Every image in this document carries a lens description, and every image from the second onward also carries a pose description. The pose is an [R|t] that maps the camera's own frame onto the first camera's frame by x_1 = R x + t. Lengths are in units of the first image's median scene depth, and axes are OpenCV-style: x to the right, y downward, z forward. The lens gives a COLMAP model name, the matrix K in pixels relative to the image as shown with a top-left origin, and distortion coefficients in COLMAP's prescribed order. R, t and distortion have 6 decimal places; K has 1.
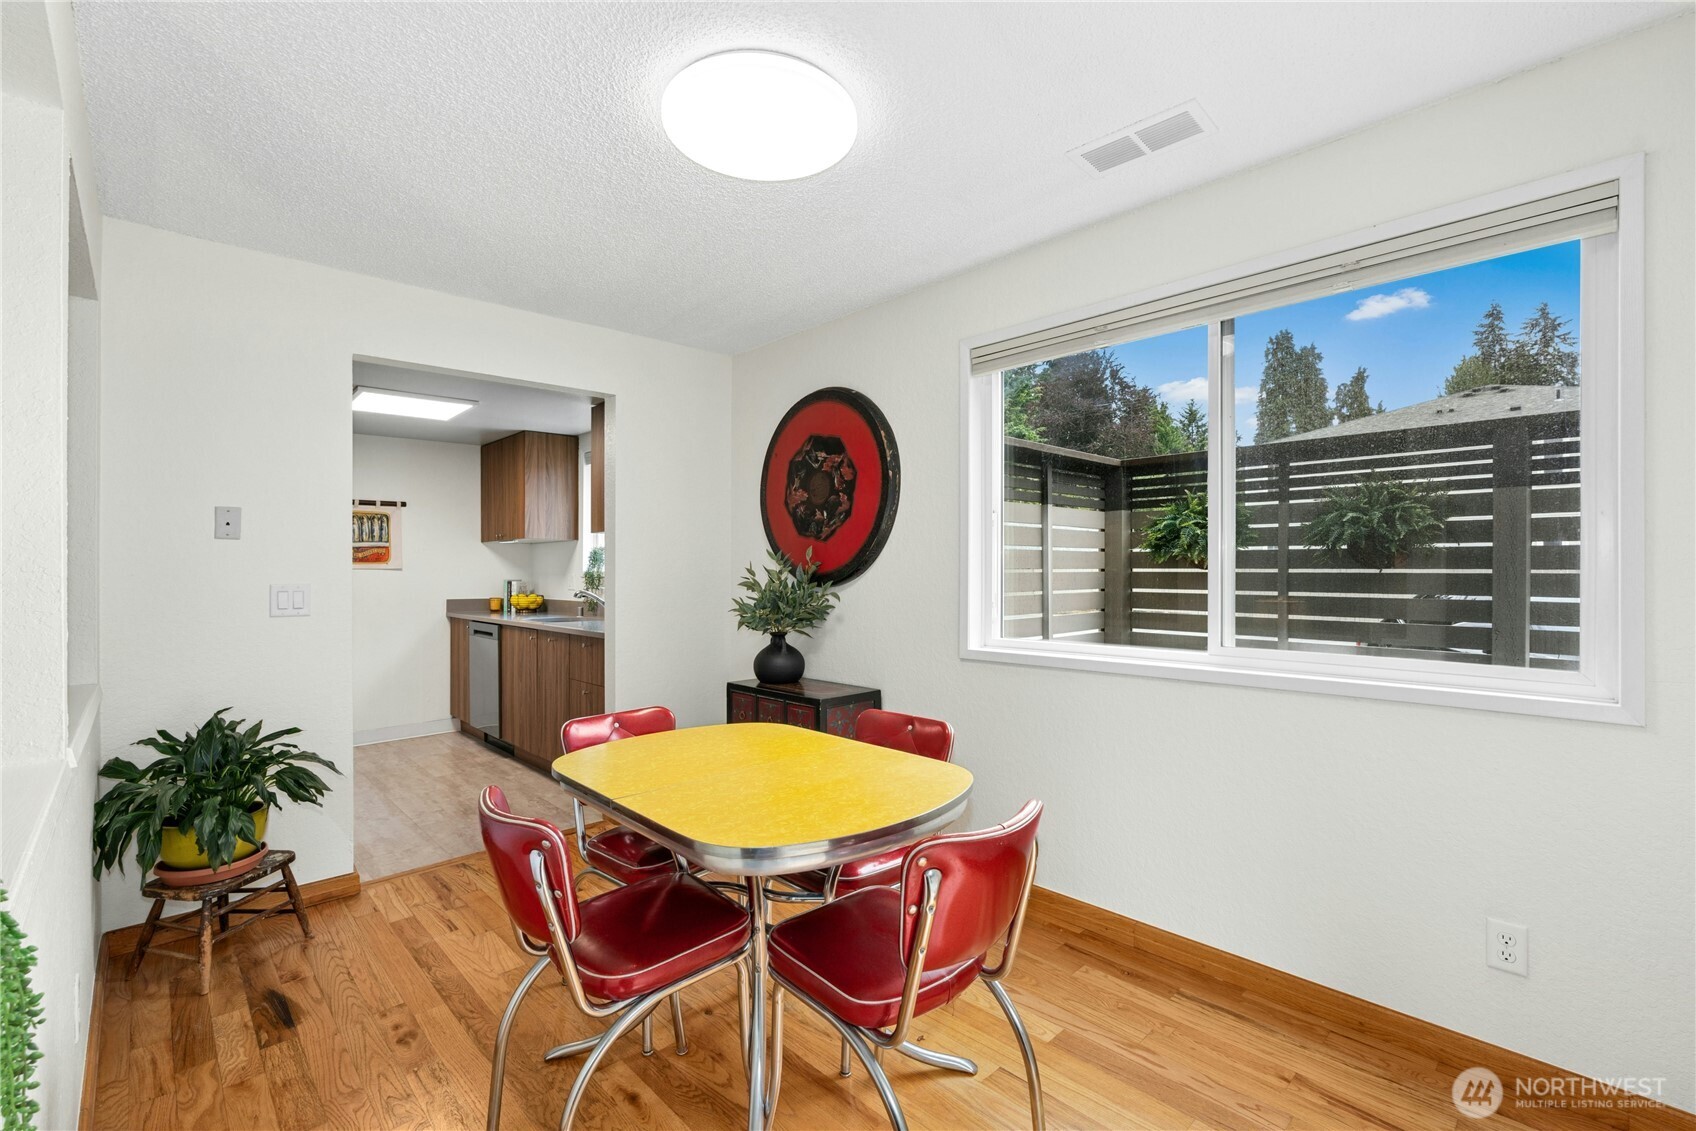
lens RADIAL K [[744.9, 0, 850.7], [0, 744.9, 568.6], [0, 0, 1]] dist [-0.012975, 0.001152]
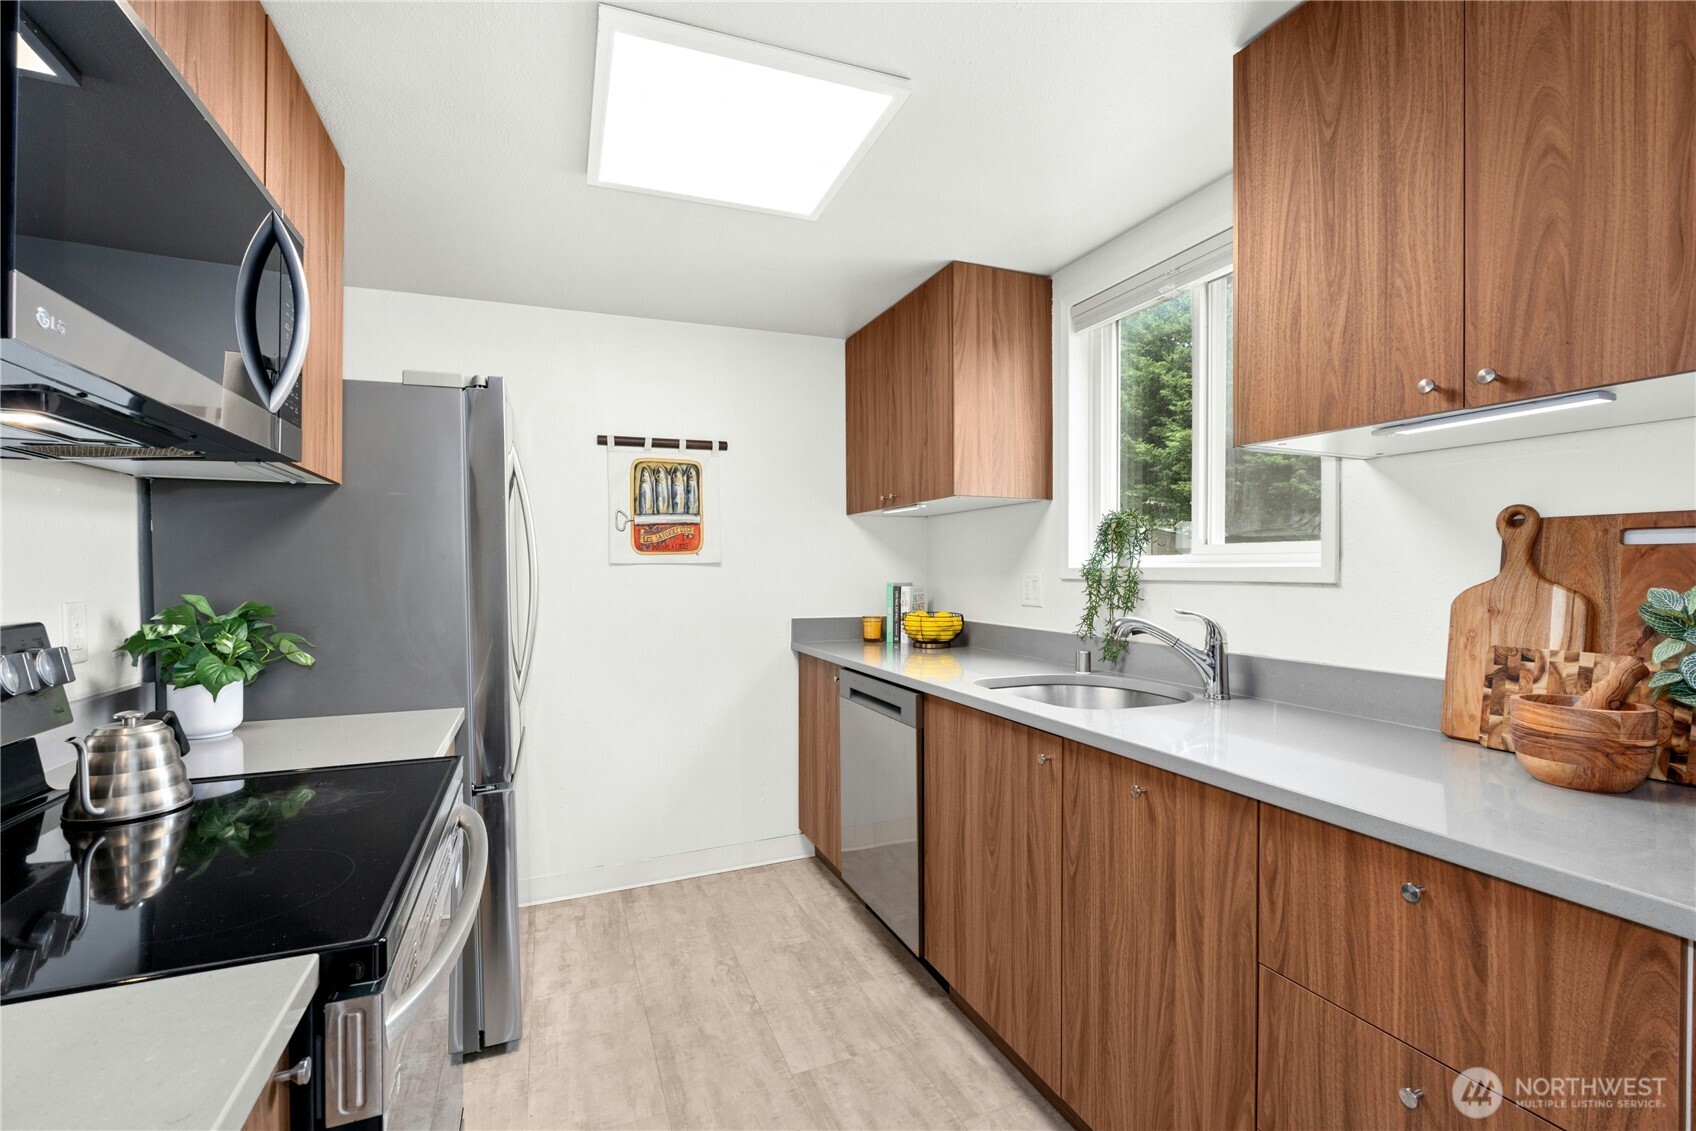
lens RADIAL K [[744.9, 0, 850.7], [0, 744.9, 568.6], [0, 0, 1]] dist [-0.012975, 0.001152]
pose [[0.930392, -0.001257, -0.366564, -0.475997], [0.003579, 0.999978, 0.005653, 0.002412], [0.366549, -0.006571, 0.930376, 0.792282]]
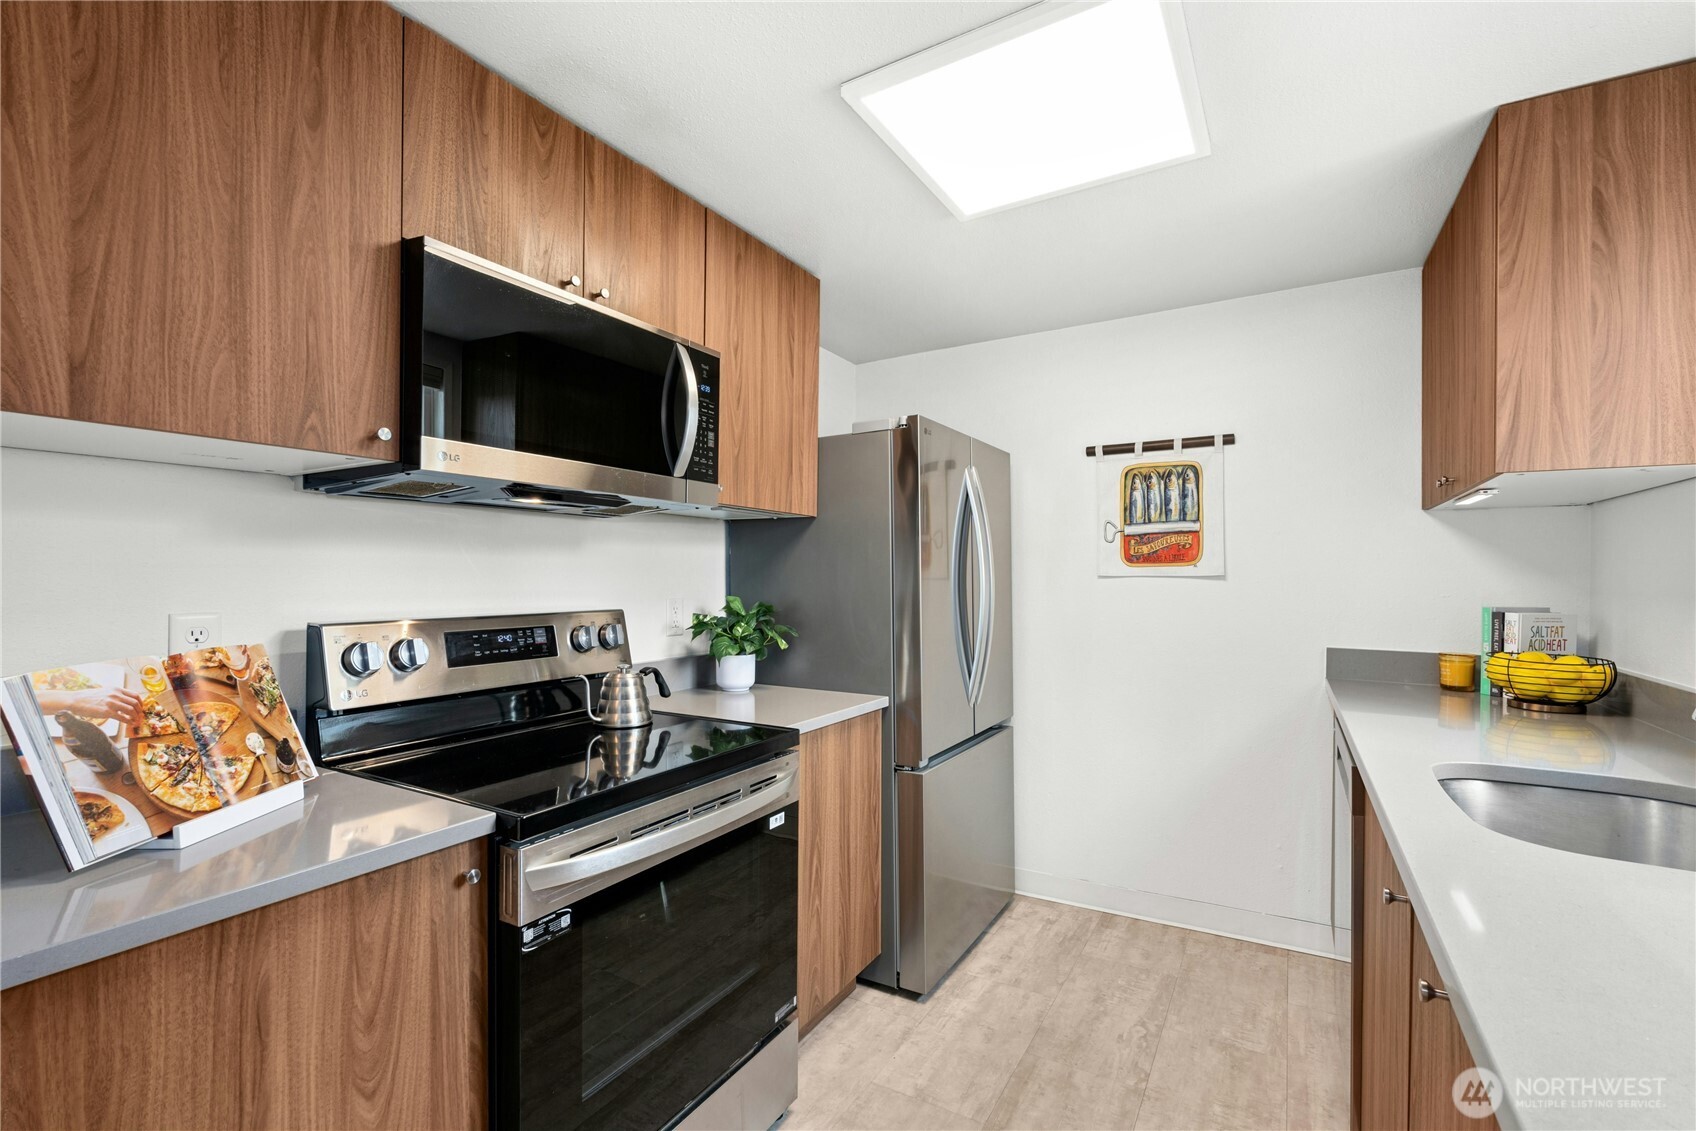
lens RADIAL K [[738.8, 0, 845.1], [0, 738.8, 576.7], [0, 0, 1]] dist [-0.014004, 0.000370]
pose [[0.268750, 0.002587, -0.963206, -0.330970], [-0.001582, 0.999996, 0.002244, 0.000009], [0.963209, 0.000921, 0.268753, 0.974592]]
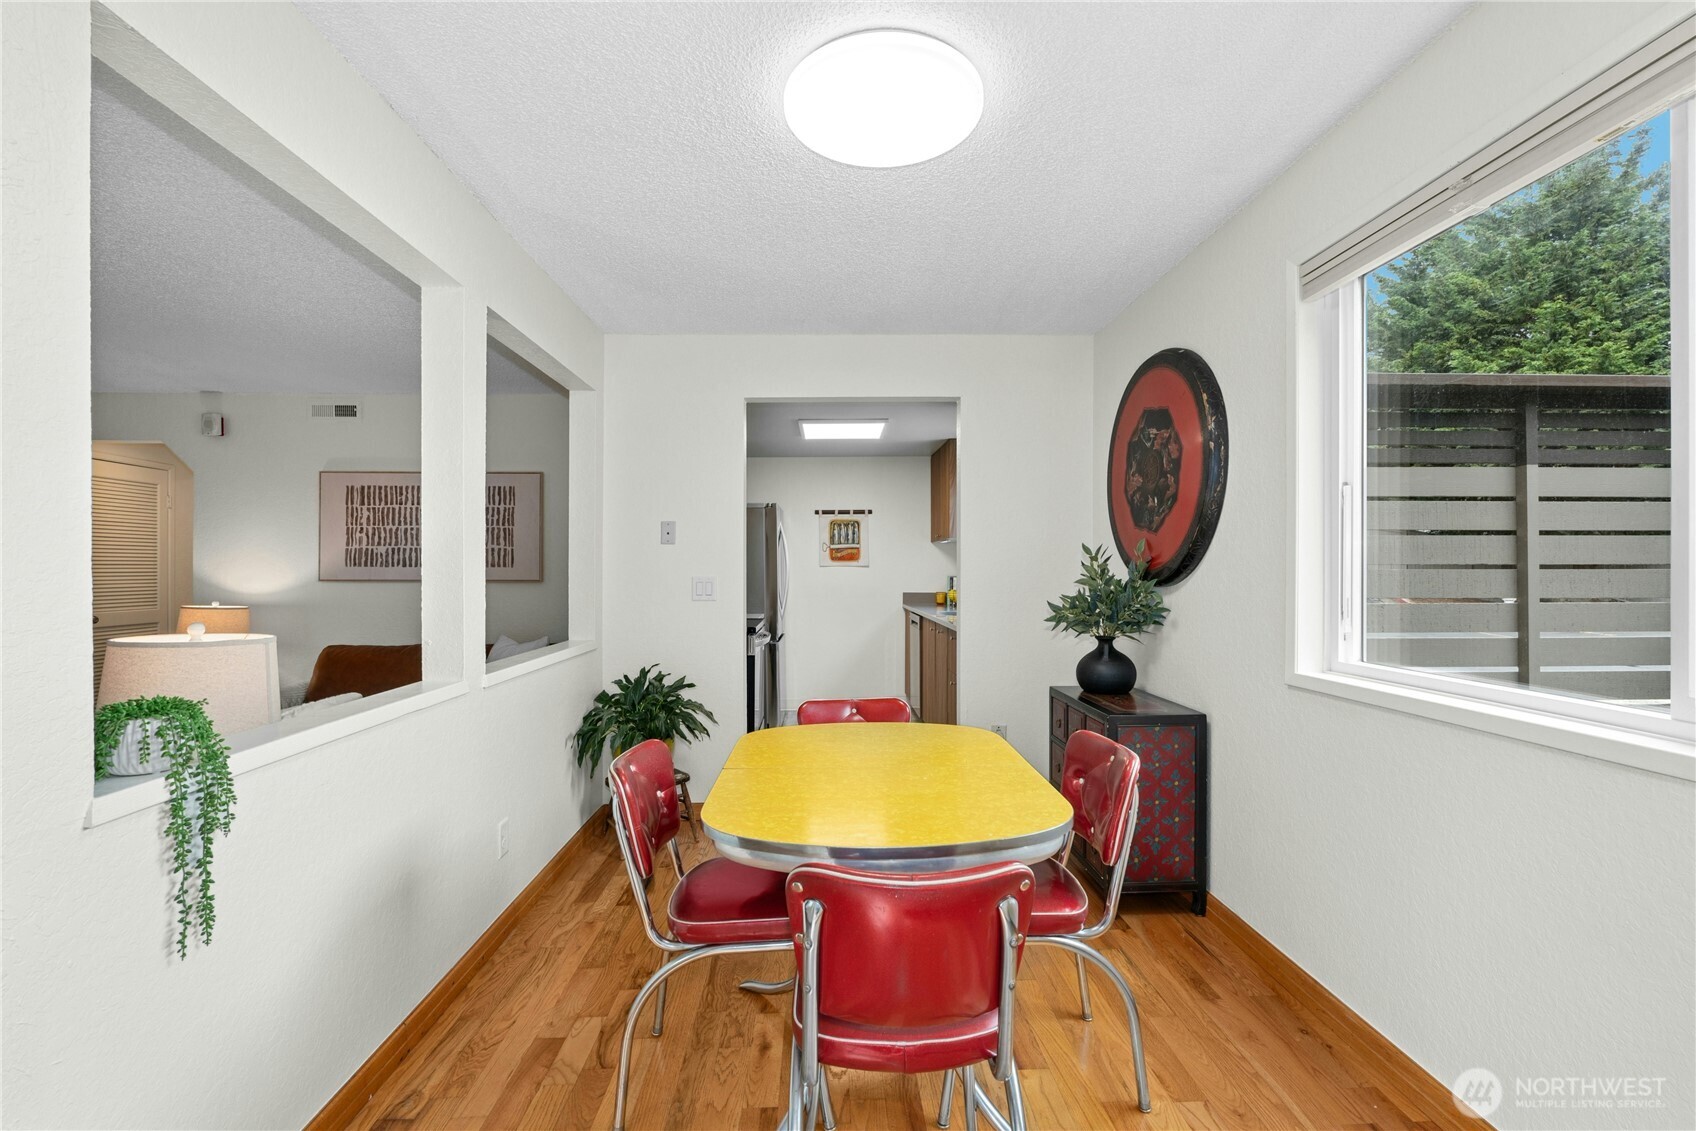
lens RADIAL K [[739.7, 0, 848.3], [0, 739.7, 570.5], [0, 0, 1]] dist [-0.002565, 0.000123]
pose [[0.747265, 0.003315, -0.664518, 0.251217], [0.000424, 0.999985, 0.005465, 0.001891], [0.664526, -0.004365, 0.747252, 0.128171]]
